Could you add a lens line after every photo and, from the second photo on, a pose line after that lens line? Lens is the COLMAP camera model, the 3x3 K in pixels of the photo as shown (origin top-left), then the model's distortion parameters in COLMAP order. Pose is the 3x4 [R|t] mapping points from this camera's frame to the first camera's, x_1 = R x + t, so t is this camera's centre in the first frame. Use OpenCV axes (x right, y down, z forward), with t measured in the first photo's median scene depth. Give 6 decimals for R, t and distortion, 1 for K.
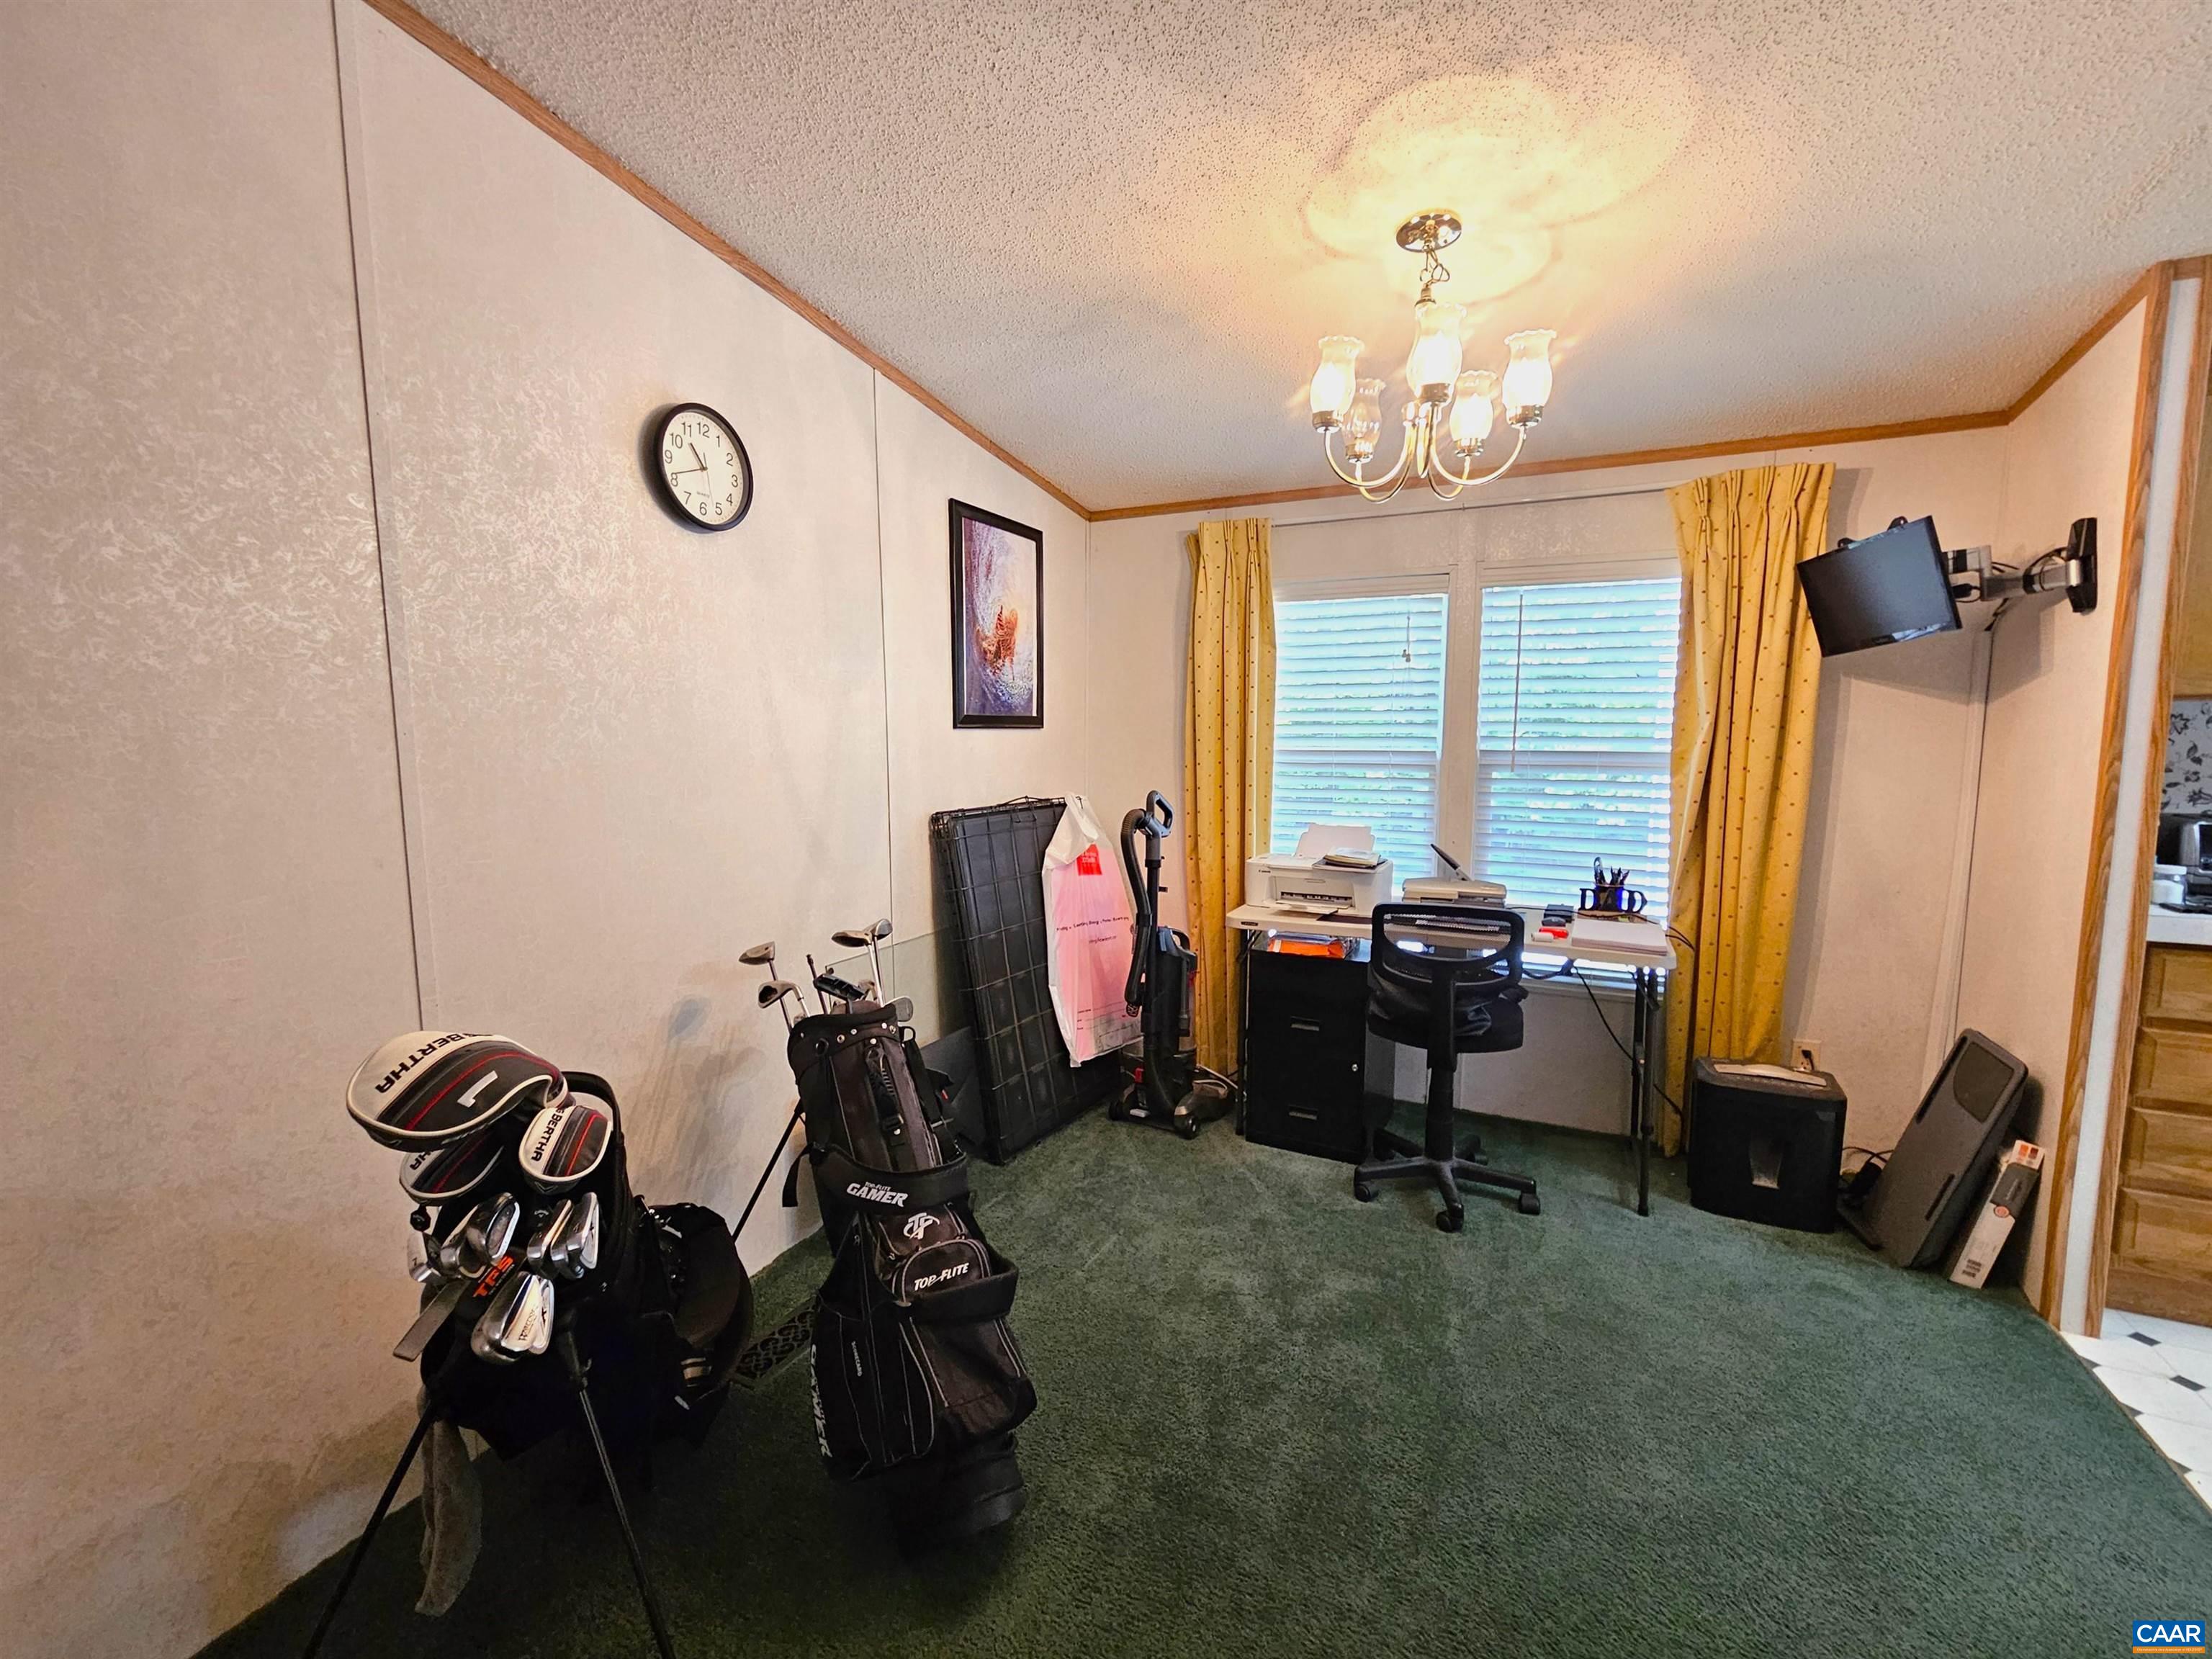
lens RADIAL K [[947.8, 0, 1098.6], [0, 947.8, 836.8], [0, 0, 1]] dist [-0.001034, -0.000127]
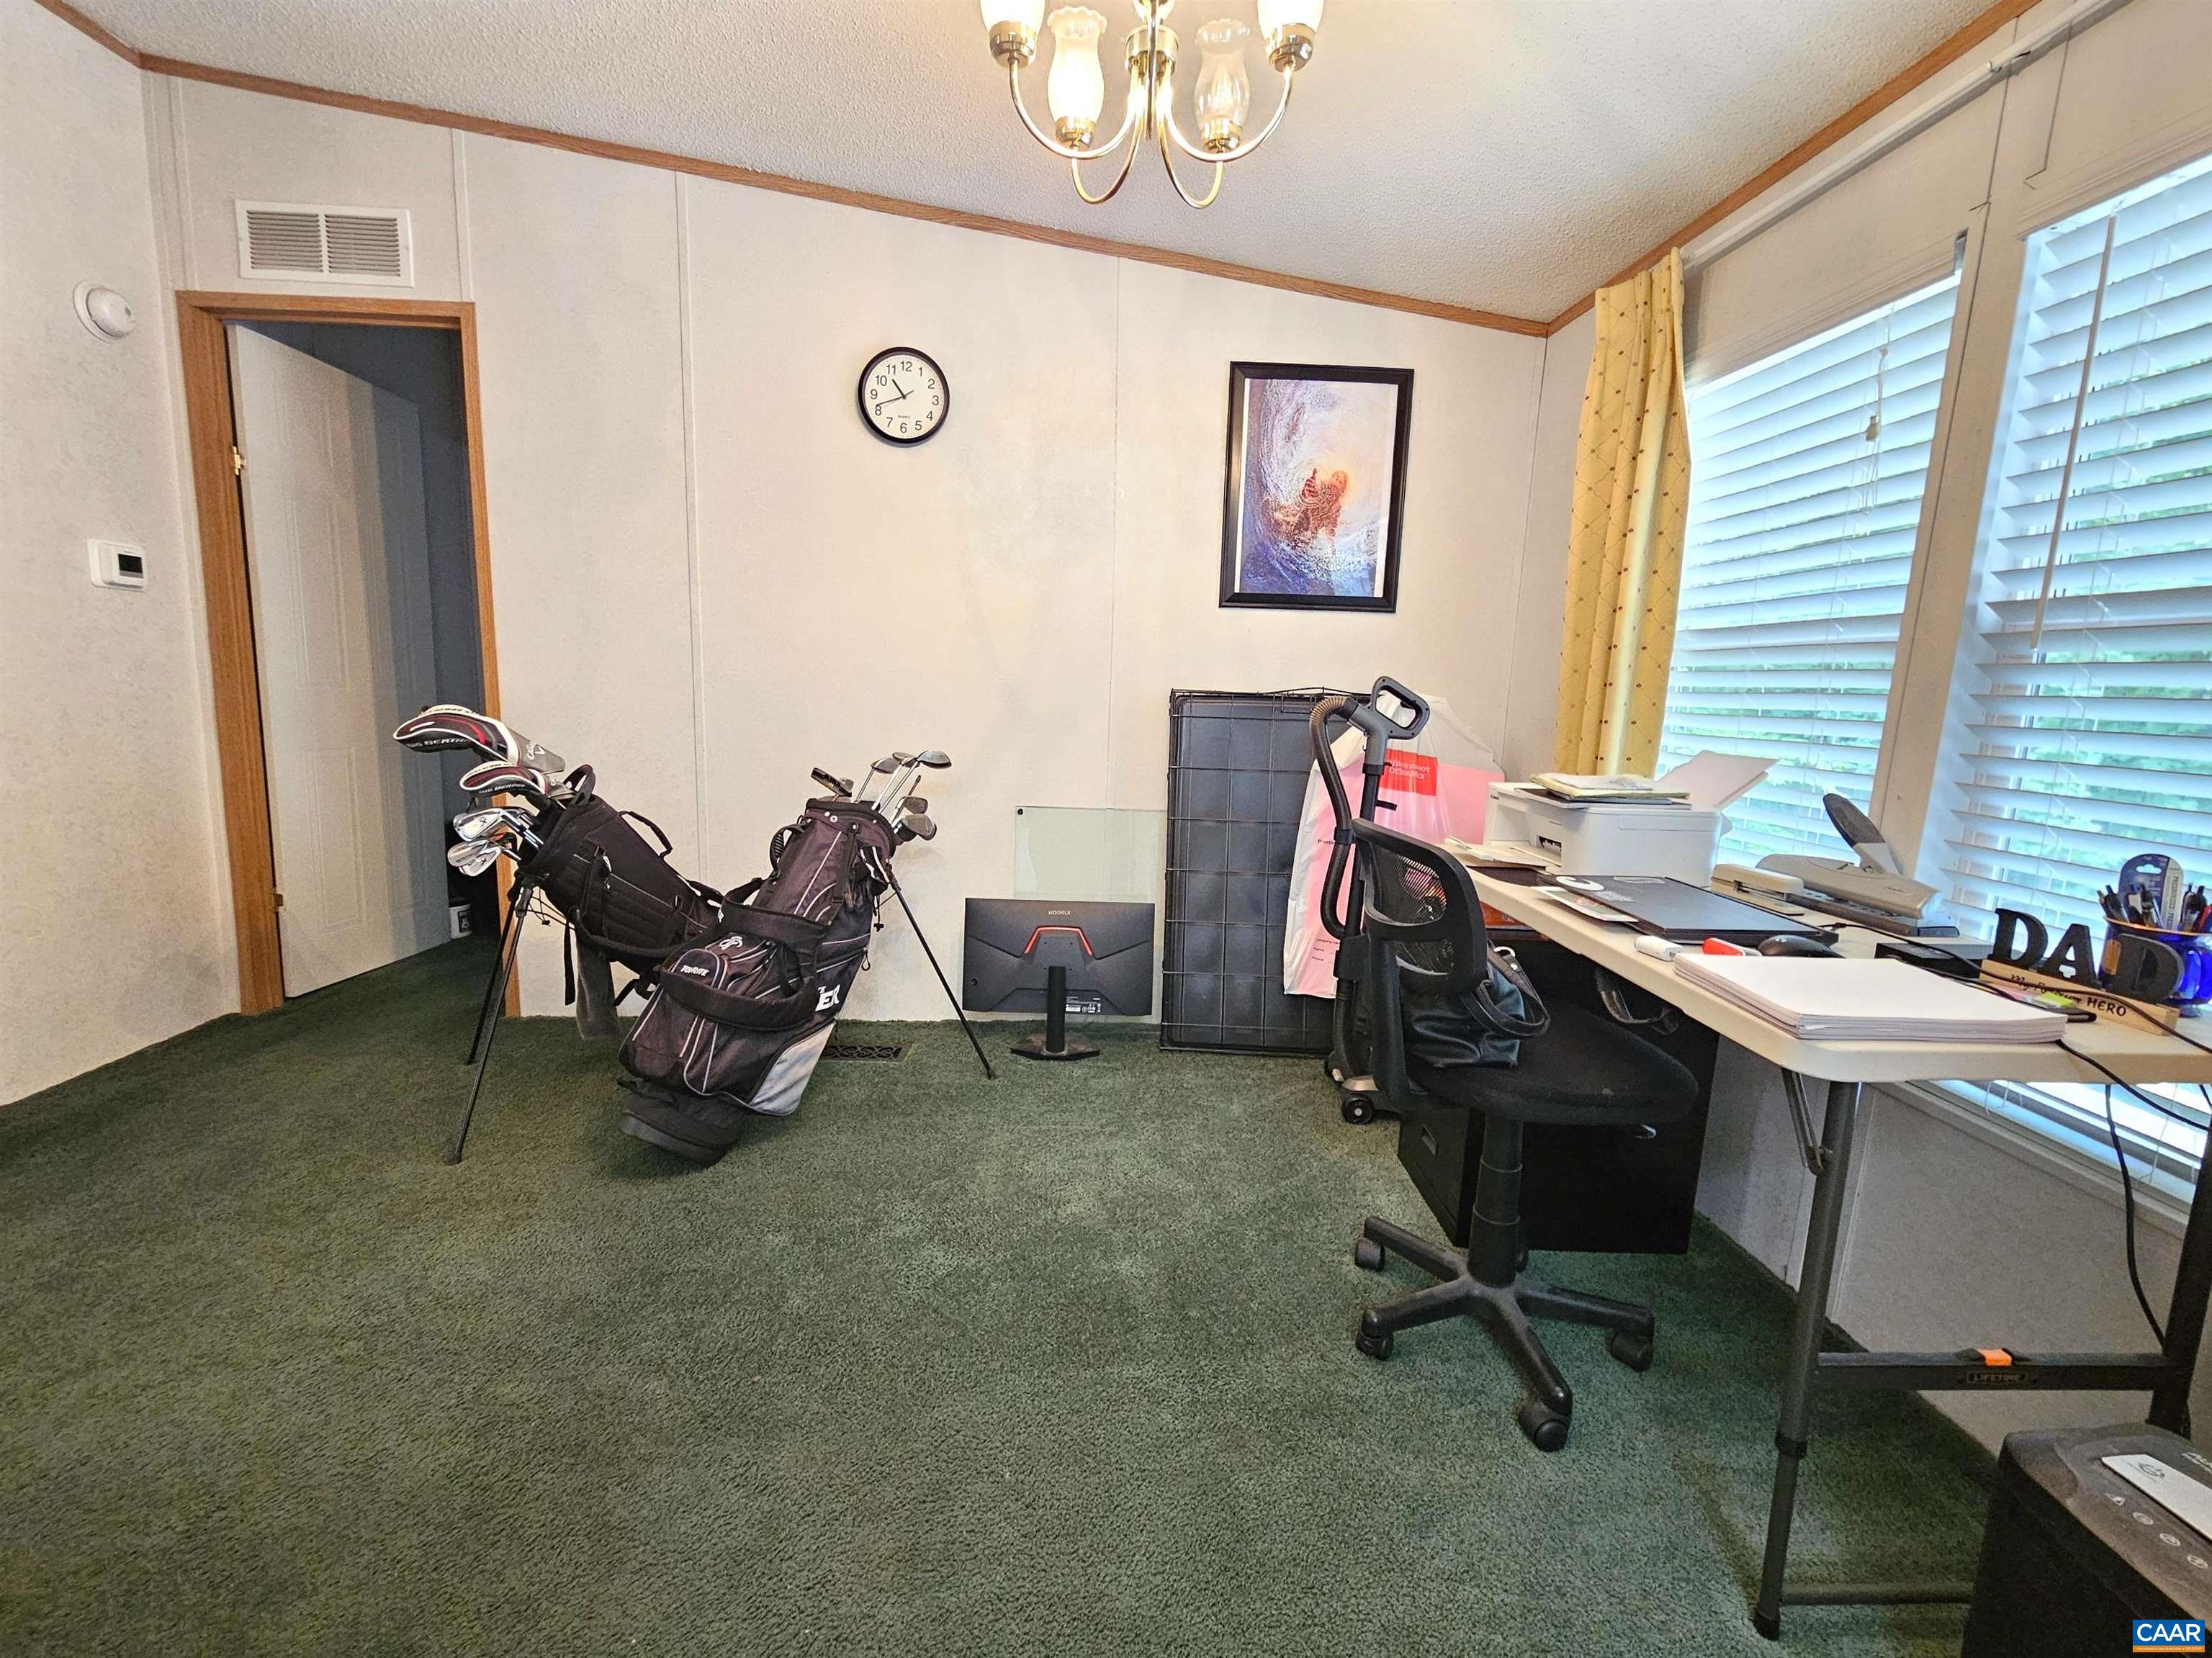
lens RADIAL K [[947.8, 0, 1098.6], [0, 947.8, 836.3], [0, 0, 1]] dist [-0.001034, -0.000127]
pose [[0.483160, 0.155451, -0.861621, 0.652170], [-0.125646, 0.986236, 0.107477, 0.027577], [0.866469, 0.056331, 0.496042, 0.422099]]
